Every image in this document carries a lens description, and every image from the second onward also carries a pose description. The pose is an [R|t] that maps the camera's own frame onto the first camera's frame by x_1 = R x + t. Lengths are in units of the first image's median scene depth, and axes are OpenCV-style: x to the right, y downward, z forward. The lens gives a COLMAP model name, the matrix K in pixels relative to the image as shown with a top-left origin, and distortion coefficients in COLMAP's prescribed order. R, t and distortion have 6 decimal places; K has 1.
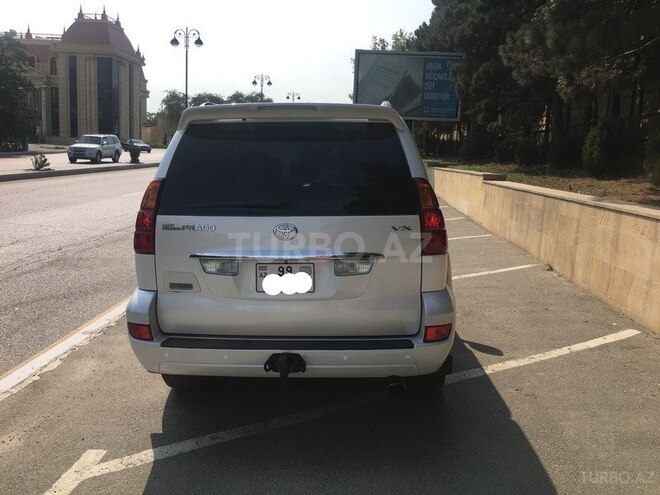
lens RADIAL K [[567.7, 0, 330.0], [0, 567.7, 247.5], [0, 0, 1]] dist [0.080294, -0.103123]
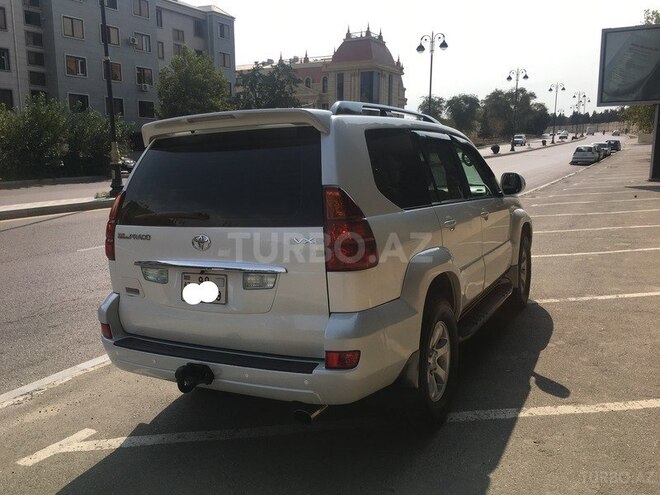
lens RADIAL K [[567.7, 0, 330.0], [0, 567.7, 247.5], [0, 0, 1]] dist [0.080294, -0.103123]
pose [[0.896542, 0.023310, -0.442344, 0.361350], [-0.024561, 0.999694, 0.002899, -0.017092], [0.442277, 0.008266, 0.896841, 0.127367]]
